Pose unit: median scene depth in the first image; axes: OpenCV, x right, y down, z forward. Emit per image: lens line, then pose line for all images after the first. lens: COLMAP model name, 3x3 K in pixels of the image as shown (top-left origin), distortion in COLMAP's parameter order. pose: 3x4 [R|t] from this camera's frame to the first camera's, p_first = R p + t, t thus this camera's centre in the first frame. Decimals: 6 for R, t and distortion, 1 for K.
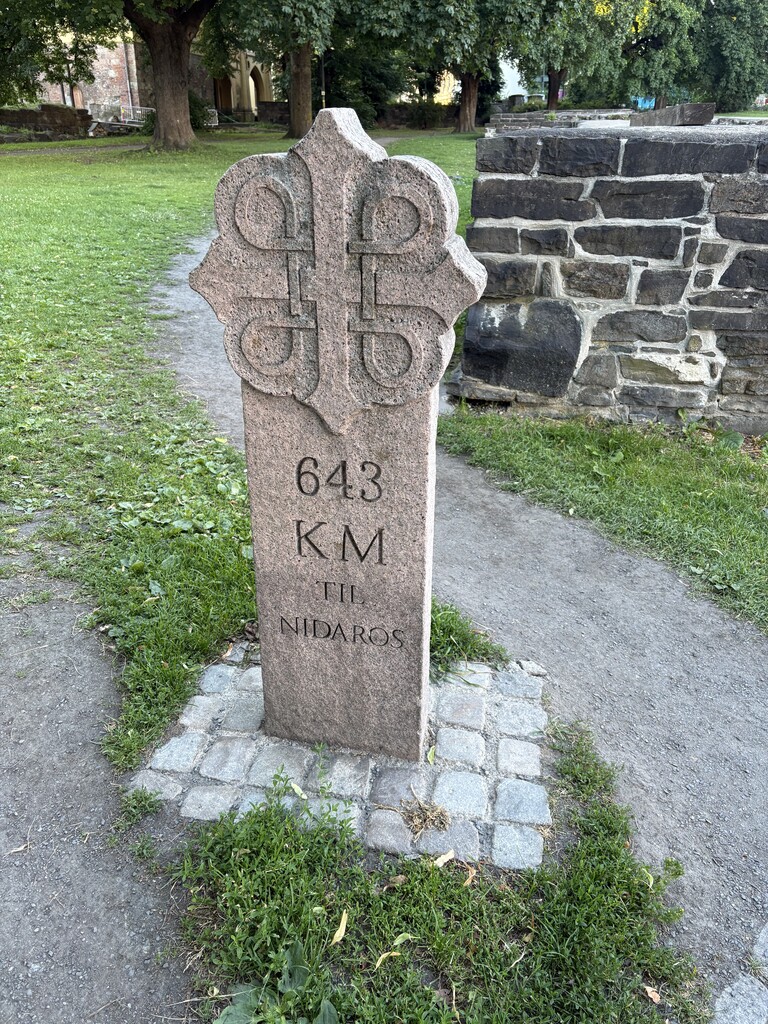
lens RADIAL K [[778.2, 0, 374.9], [0, 778.2, 533.9], [0, 0, 1]] dist [0.047082, -0.045251]
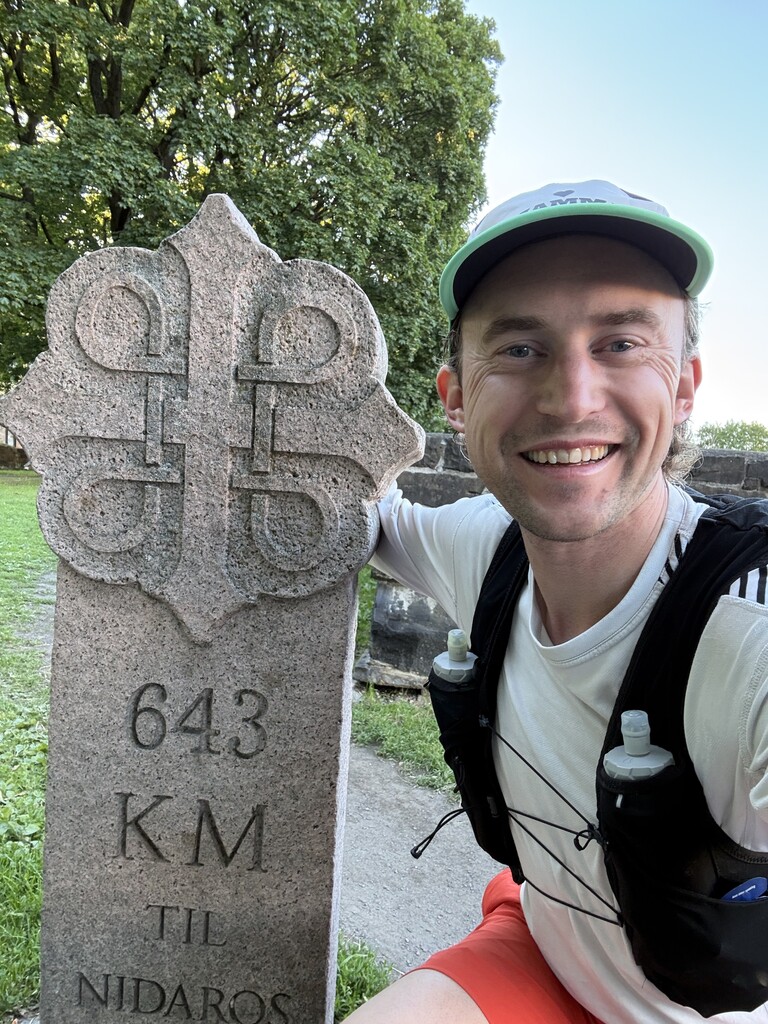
lens RADIAL K [[736.4, 0, 398.2], [0, 736.4, 540.5], [0, 0, 1]] dist [0.054605, -0.057769]
pose [[0.987177, 0.053034, 0.150560, 0.006960], [0.010868, 0.918678, -0.394859, 0.016254], [-0.159257, 0.391432, 0.906321, 0.172643]]
